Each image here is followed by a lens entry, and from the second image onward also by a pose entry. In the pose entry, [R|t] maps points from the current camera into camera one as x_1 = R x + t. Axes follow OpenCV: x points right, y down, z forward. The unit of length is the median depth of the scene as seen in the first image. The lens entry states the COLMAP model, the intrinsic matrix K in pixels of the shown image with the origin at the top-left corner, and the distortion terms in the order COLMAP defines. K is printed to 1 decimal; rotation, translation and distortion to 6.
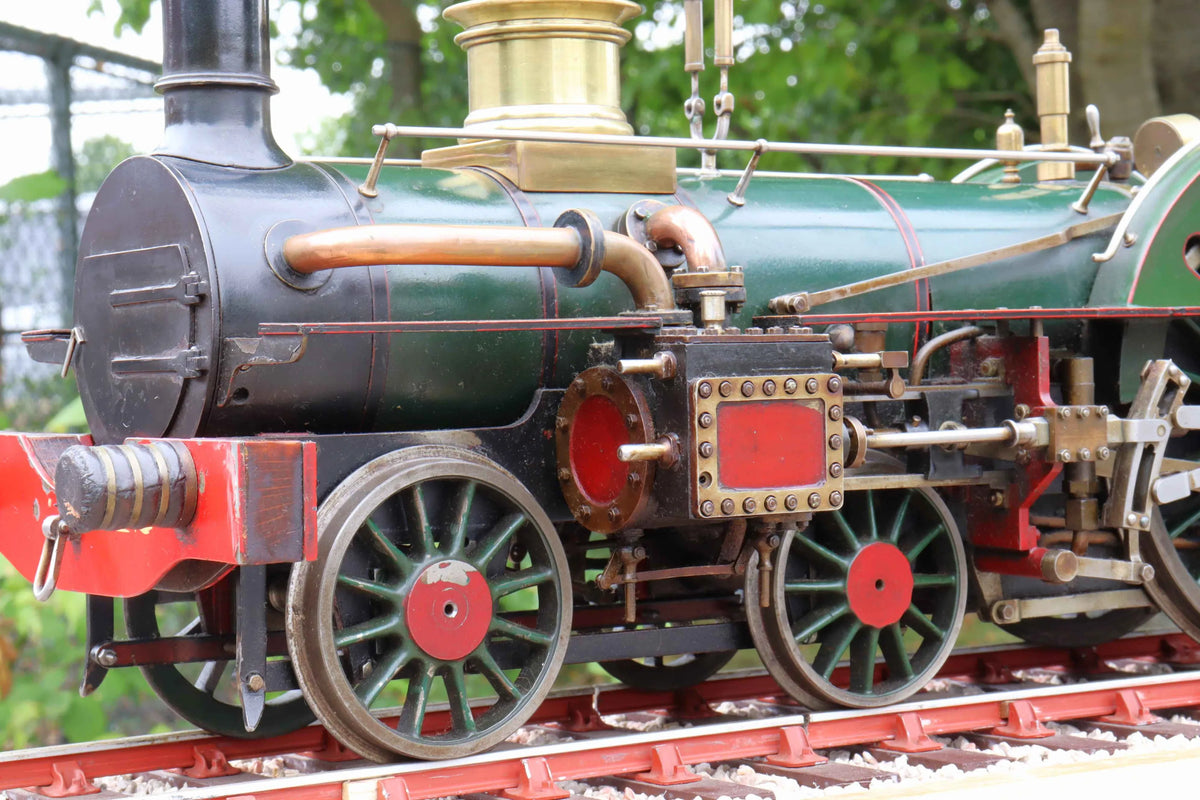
lens RADIAL K [[2831.6, 0, 603.6], [0, 2831.6, 380.4], [0, 0, 1]] dist [0.320593, 0.402295]
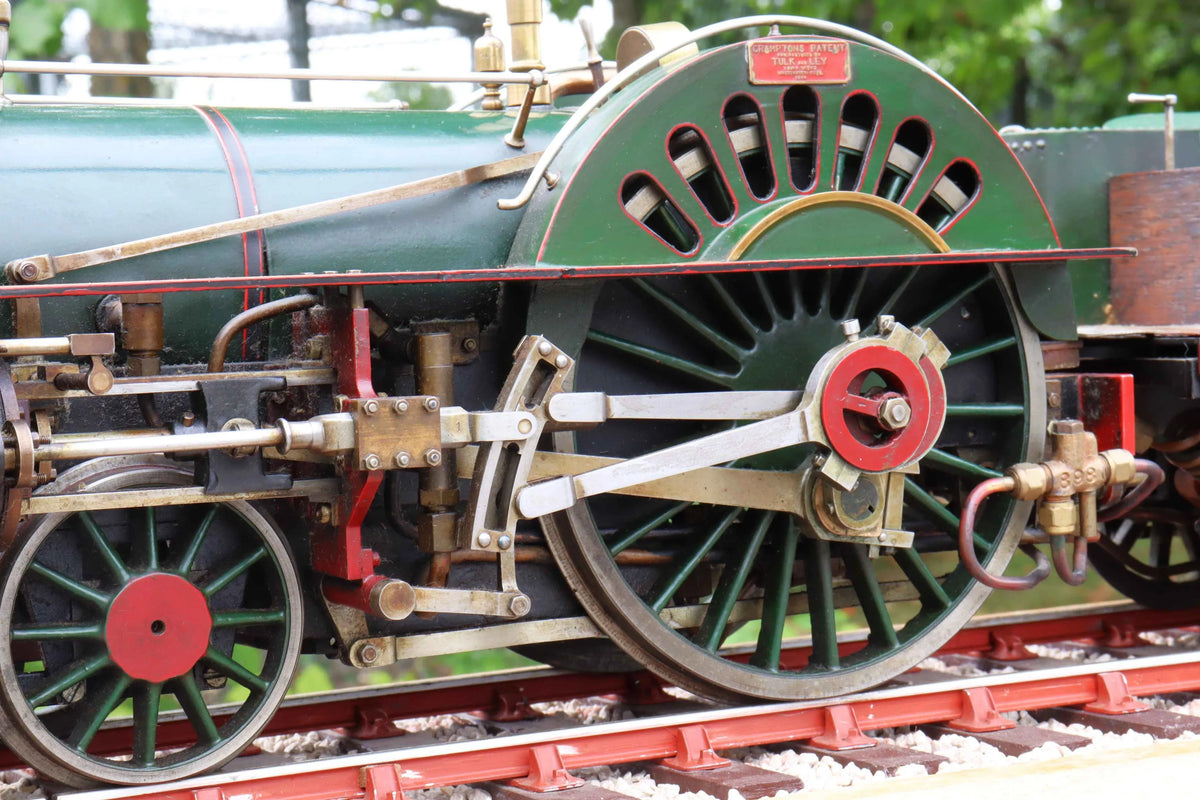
lens RADIAL K [[2831.6, 0, 603.6], [0, 2831.6, 380.4], [0, 0, 1]] dist [0.320593, 0.402295]
pose [[0.993583, -0.010792, -0.112586, 0.309417], [0.013721, 0.999586, 0.025272, -0.014450], [0.112267, -0.026655, 0.993321, 0.235222]]
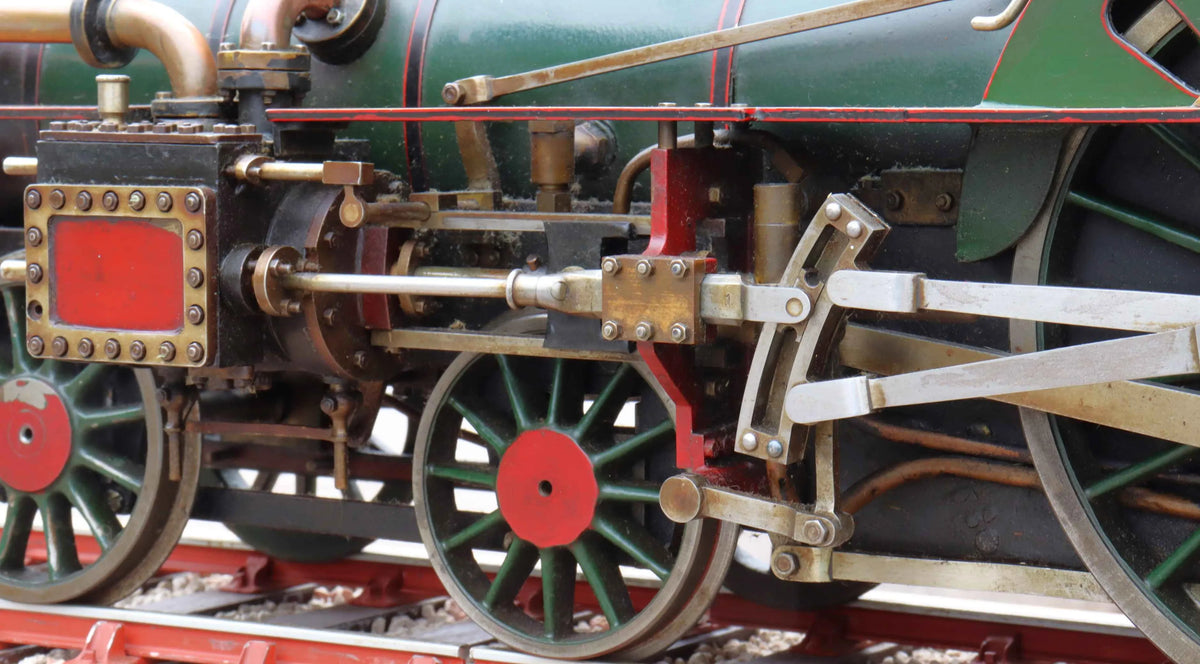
lens RADIAL K [[2843.3, 0, 614.1], [0, 2843.3, 253.8], [0, 0, 1]] dist [0.231104, 0.192354]
pose [[0.418125, 0.066686, -0.905939, 0.751274], [-0.024396, 0.997766, 0.062185, -0.031894], [0.908062, -0.003900, 0.418818, 0.719905]]
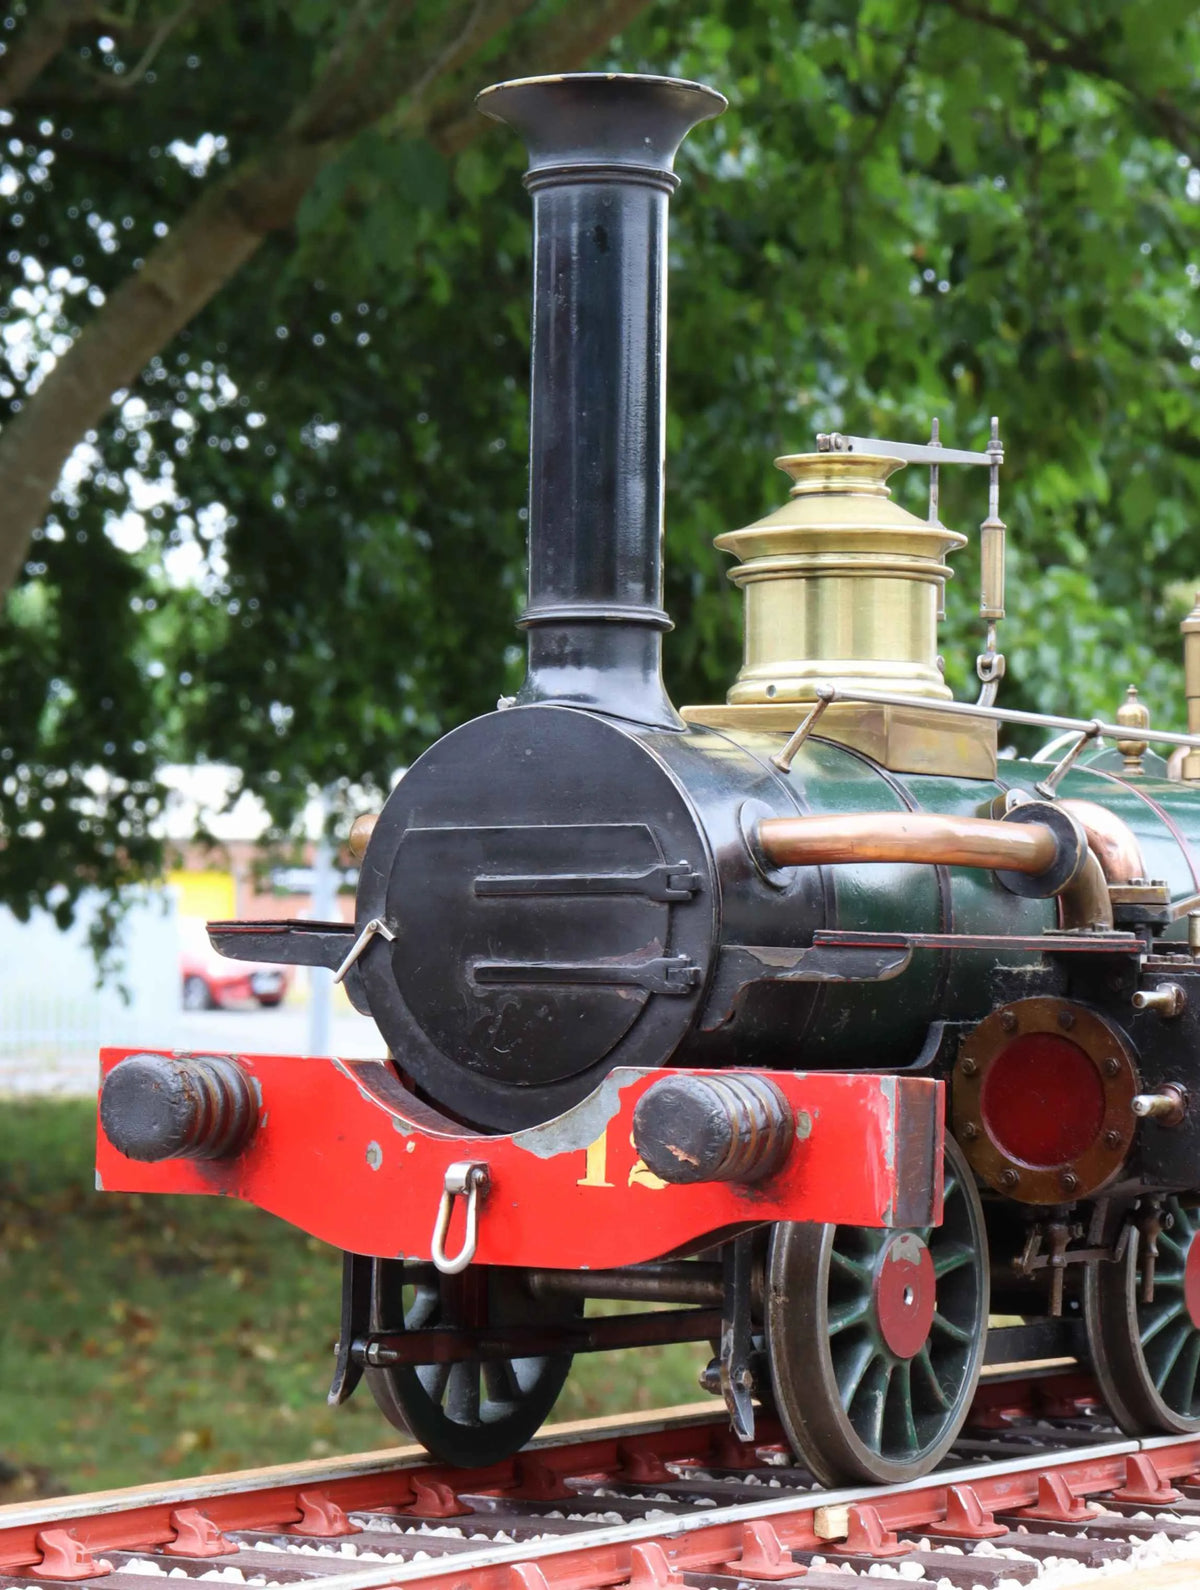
lens RADIAL K [[4893.2, 0, 518.6], [0, 4893.2, 800.0], [0, 0, 1]] dist [0.099981, 4.348348]
pose [[0.916997, 0.052705, 0.395397, -0.643521], [-0.035484, 0.998081, -0.050746, 0.014169], [-0.397312, 0.032504, 0.917108, -0.207144]]
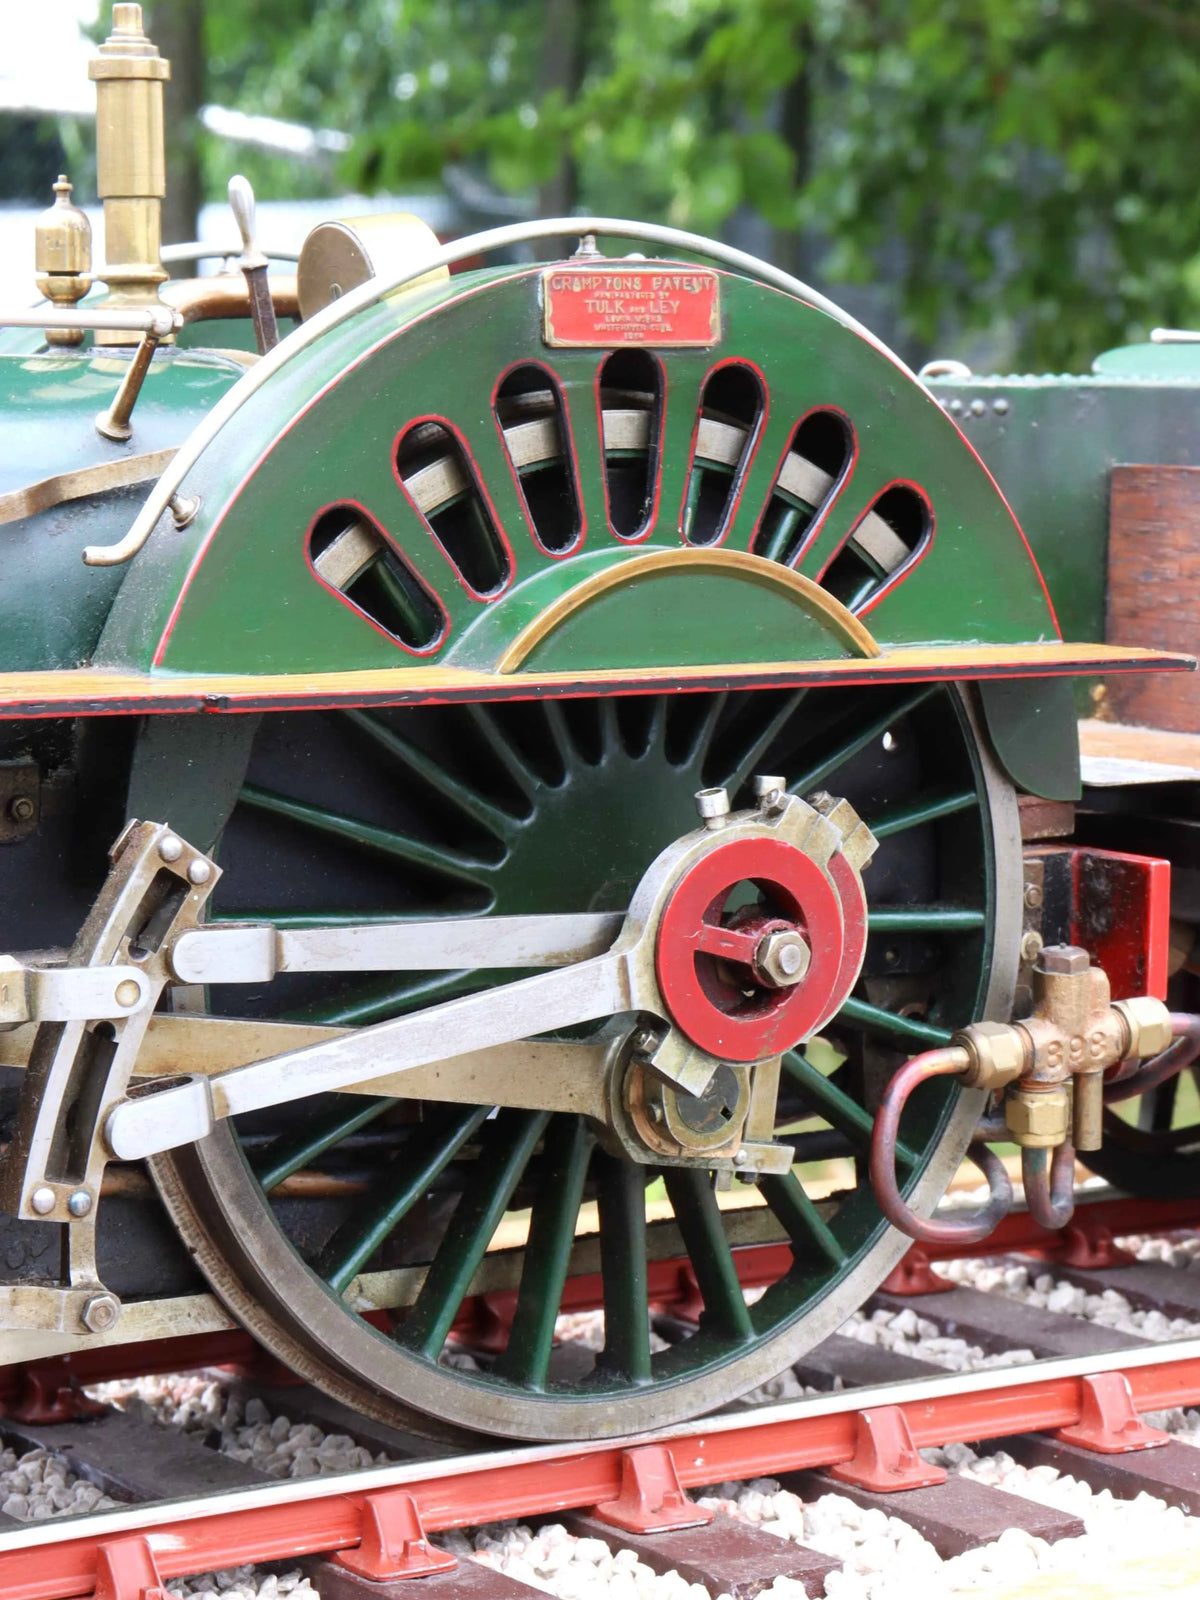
lens RADIAL K [[4522.8, 0, 561.4], [0, 4522.8, 690.2], [0, 0, 1]] dist [0.178835, 2.214735]
pose [[0.999355, 0.034079, -0.011307, 0.270262], [-0.033207, 0.996995, 0.069986, -0.078373], [0.013658, -0.069566, 0.997484, 0.335485]]
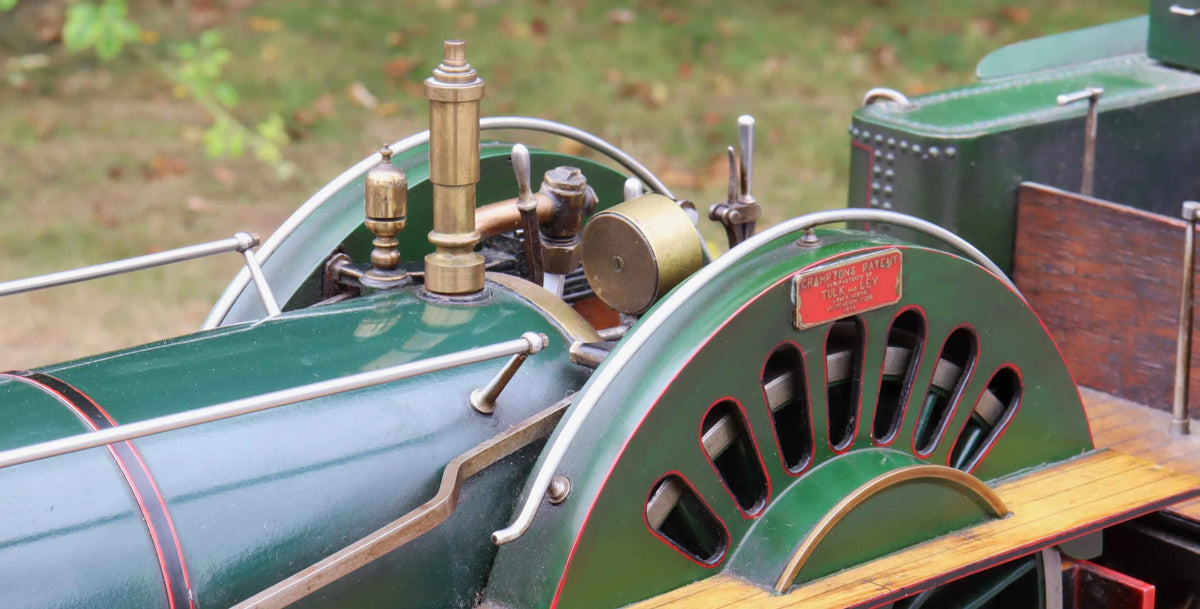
lens RADIAL K [[3161.0, 0, 565.3], [0, 3161.0, 188.3], [0, 0, 1]] dist [0.298341, 1.577495]
pose [[0.988405, 0.012219, 0.151349, 0.092926], [-0.048568, 0.969833, 0.238883, -0.286970], [-0.143864, -0.243464, 0.959181, 0.422867]]
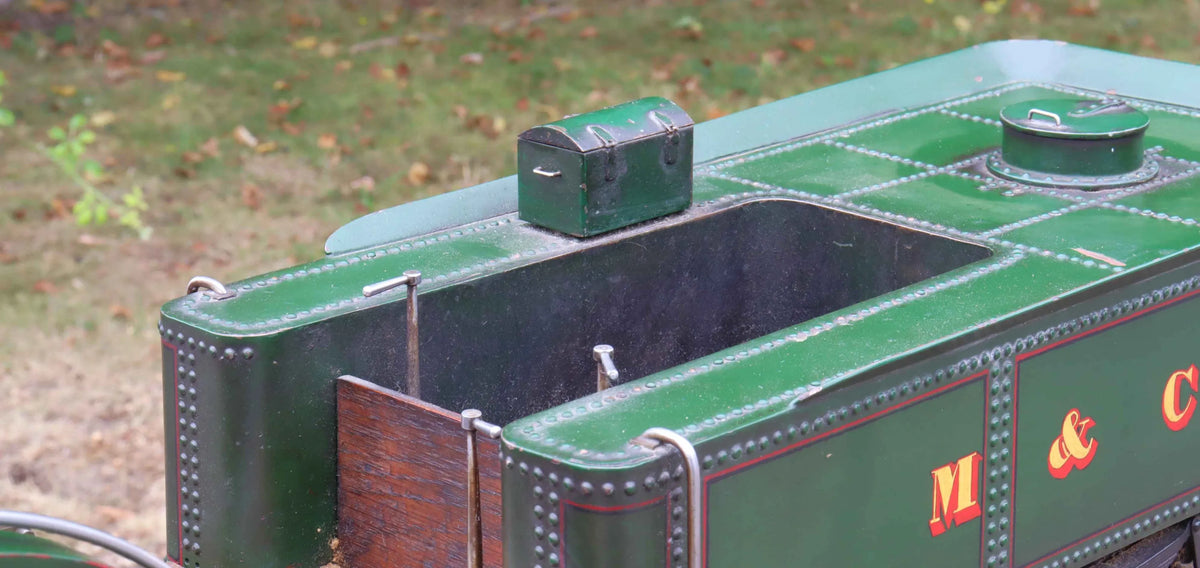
lens RADIAL K [[2546.0, 0, 597.4], [0, 2546.0, 152.1], [0, 0, 1]] dist [0.235662, 0.296050]
pose [[0.982844, -0.024045, 0.182865, 0.319327], [-0.018873, 0.973149, 0.229399, -0.294648], [-0.183471, -0.228915, 0.956000, 0.638943]]
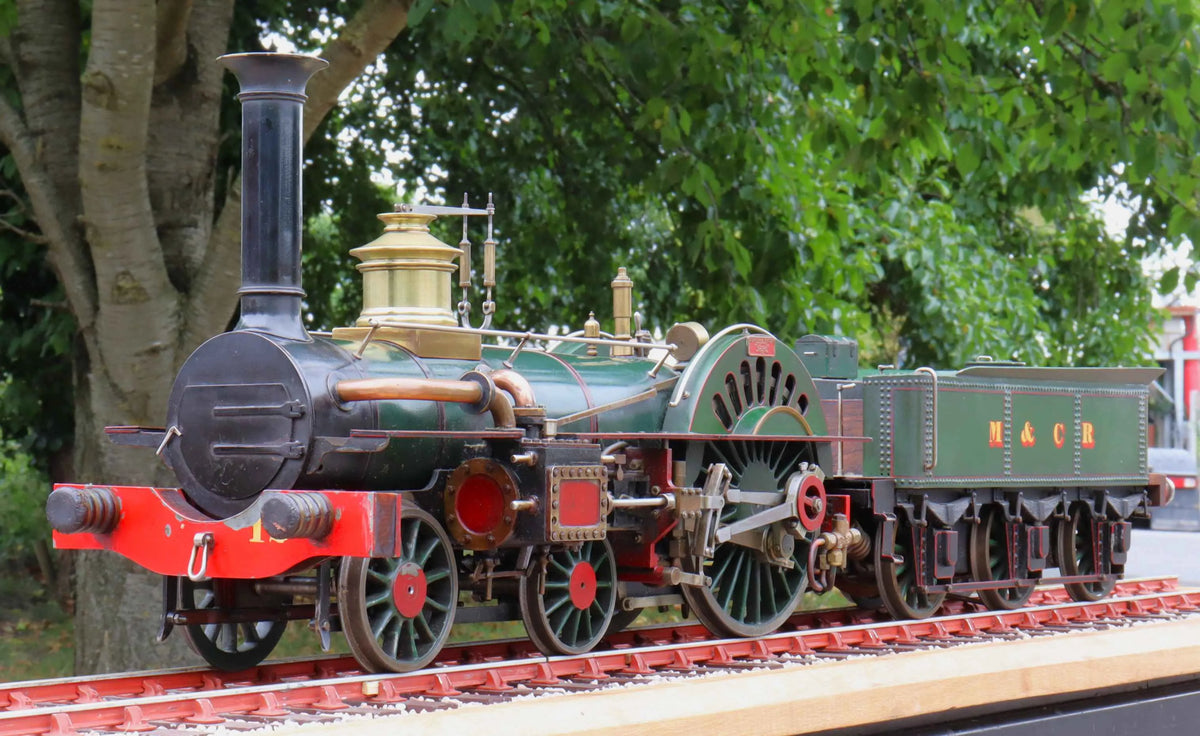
lens RADIAL K [[3110.3, 0, 600.5], [0, 3110.3, 412.7], [0, 0, 1]] dist [0.337476, -0.810557]
pose [[0.924987, 0.036146, 0.378275, -0.635441], [-0.027696, 0.999231, -0.027755, 0.017798], [-0.378988, 0.015196, 0.925277, -0.809458]]
